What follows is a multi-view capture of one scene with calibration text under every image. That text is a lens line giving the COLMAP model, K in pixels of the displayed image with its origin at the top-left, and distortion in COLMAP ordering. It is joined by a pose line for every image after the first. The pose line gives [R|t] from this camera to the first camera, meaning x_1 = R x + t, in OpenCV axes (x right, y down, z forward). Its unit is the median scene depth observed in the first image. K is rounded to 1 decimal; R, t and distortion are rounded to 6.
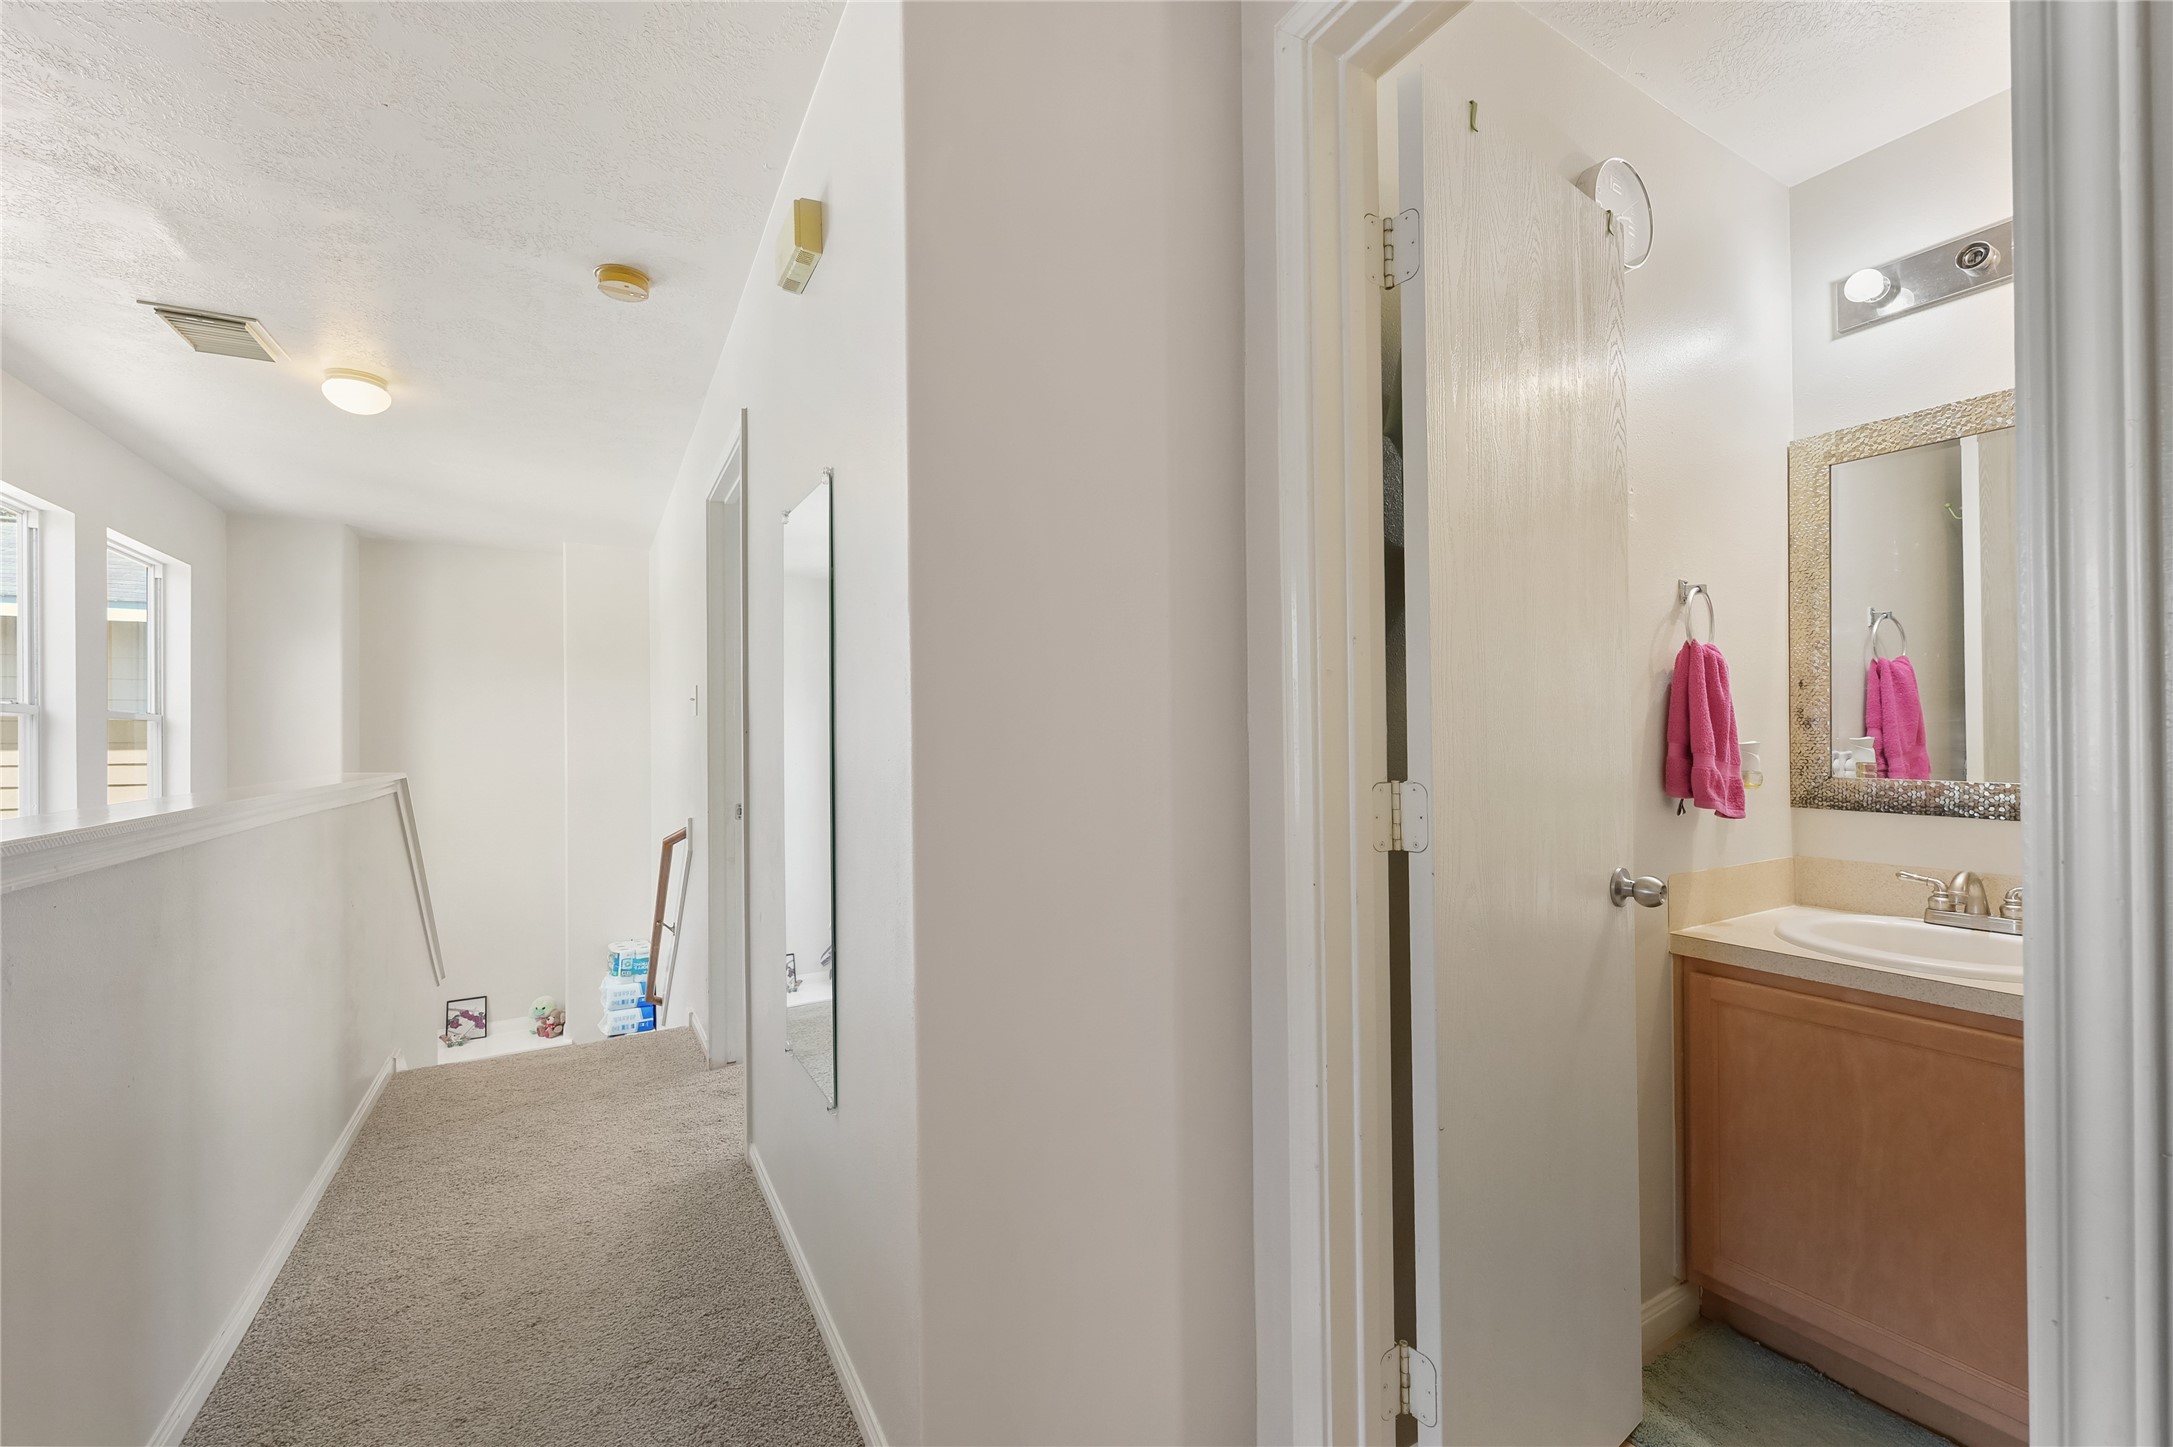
lens RADIAL K [[875.2, 0, 1086.5], [0, 875.2, 723.5], [0, 0, 1]] dist [0.000145, 0.000286]
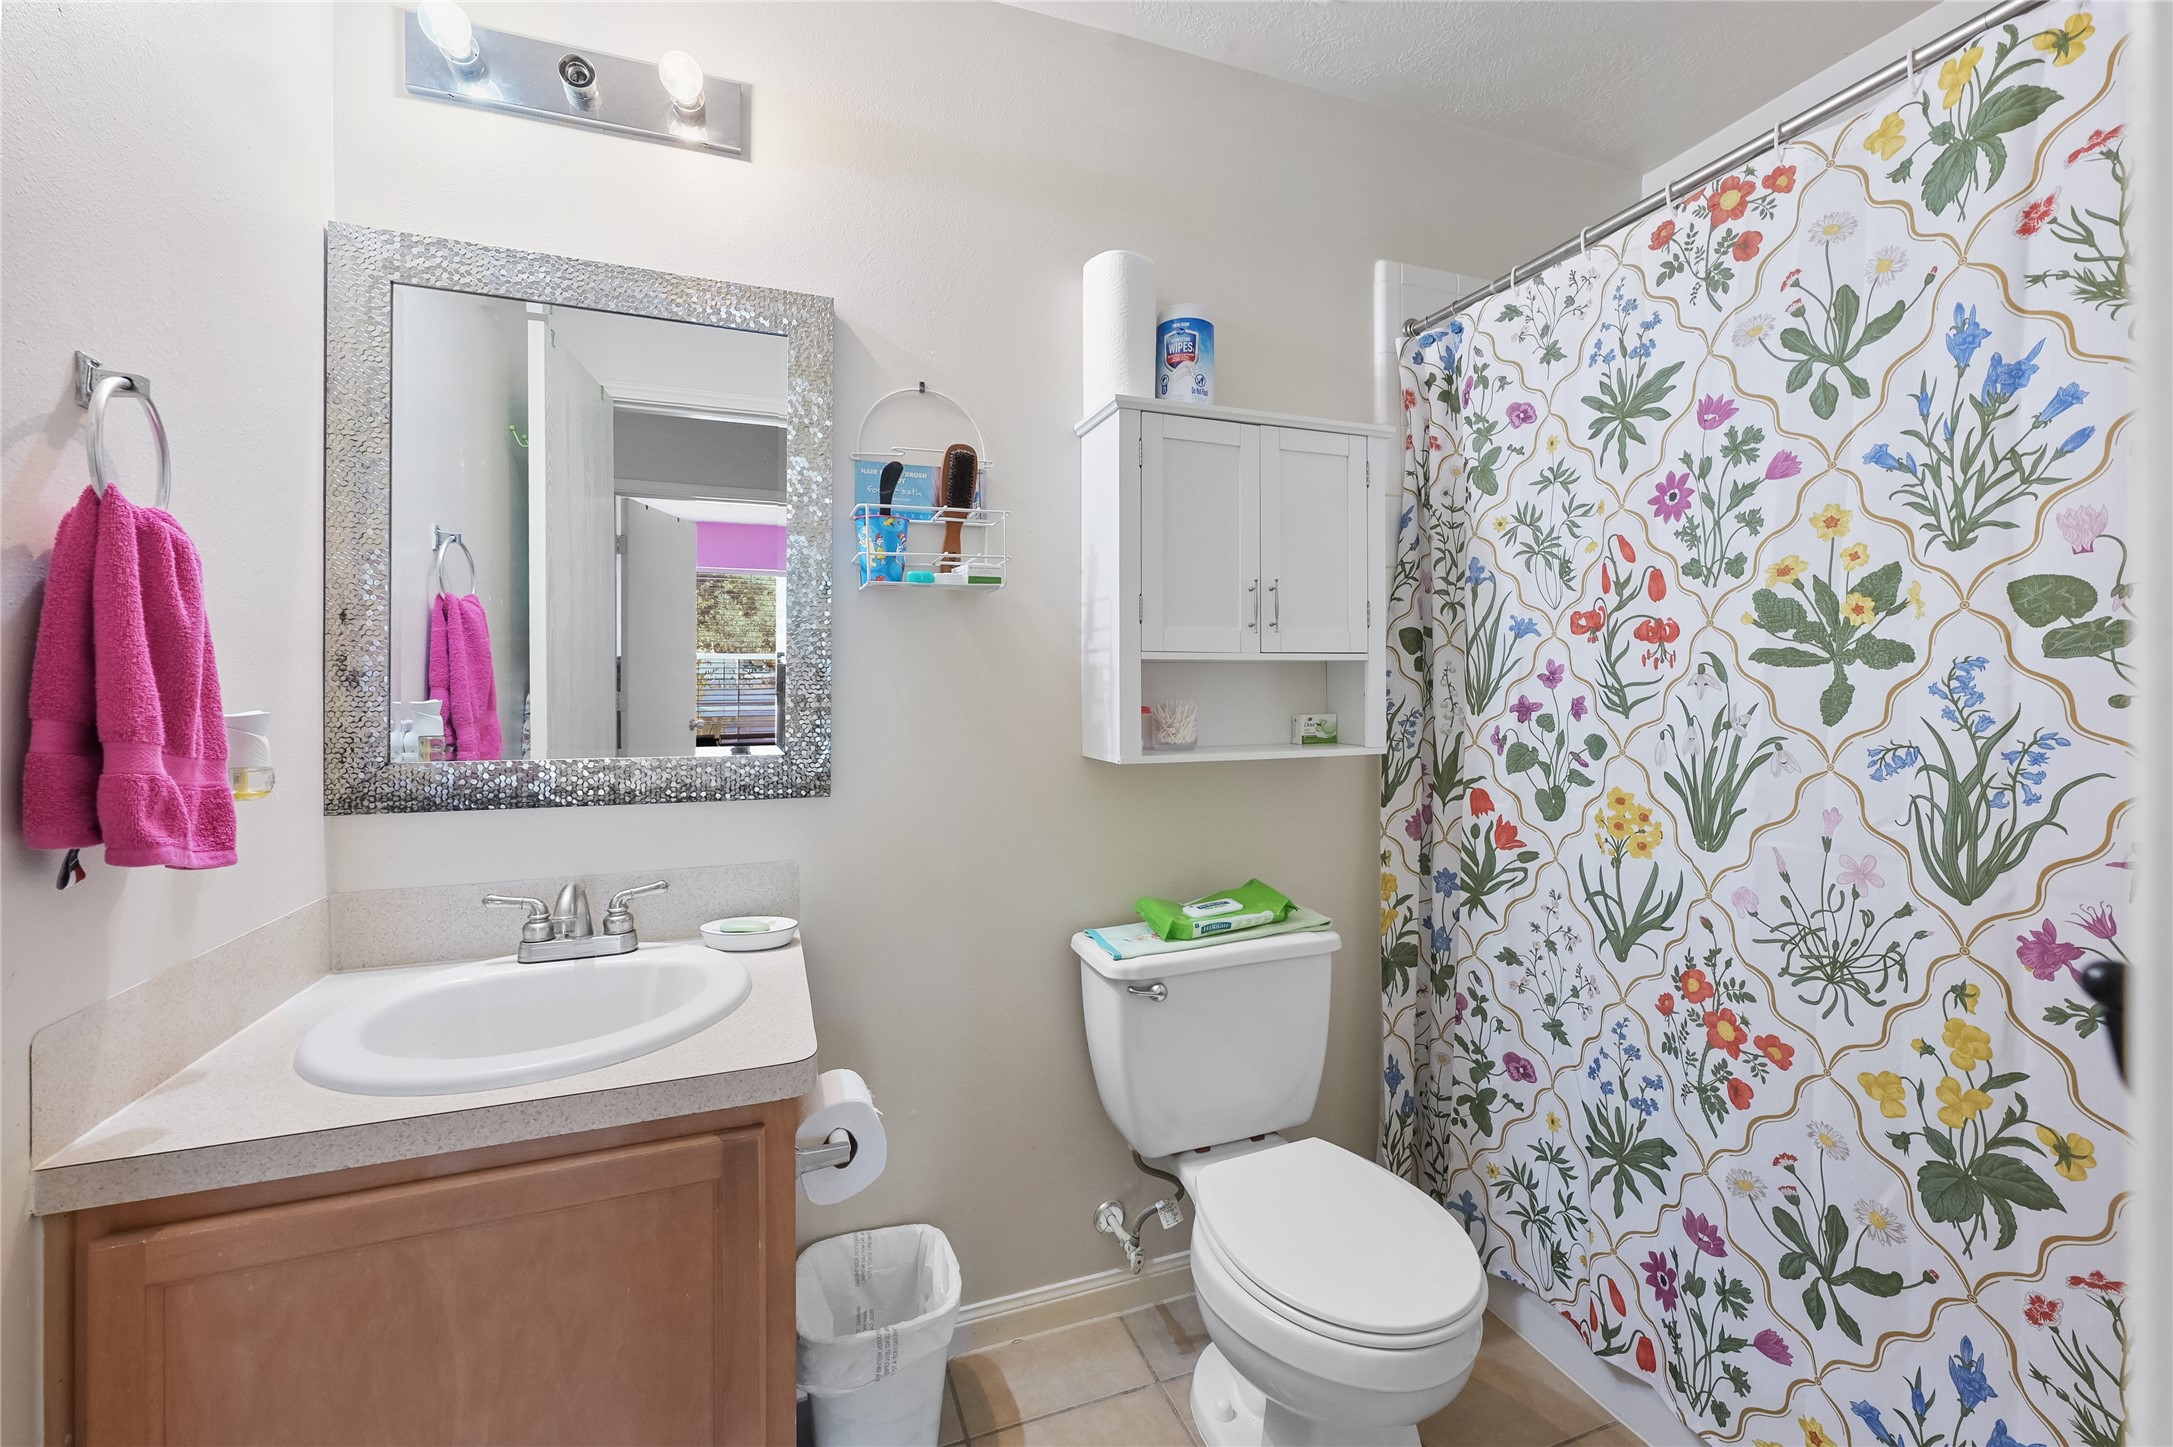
lens RADIAL K [[882.9, 0, 1085.7], [0, 882.9, 693.5], [0, 0, 1]] dist [-0.000702, -0.000002]
pose [[0.172440, 0.000019, 0.985020, 0.319454], [-0.012107, 0.999924, 0.002100, 0.002411], [-0.984946, -0.012288, 0.172427, 0.409749]]
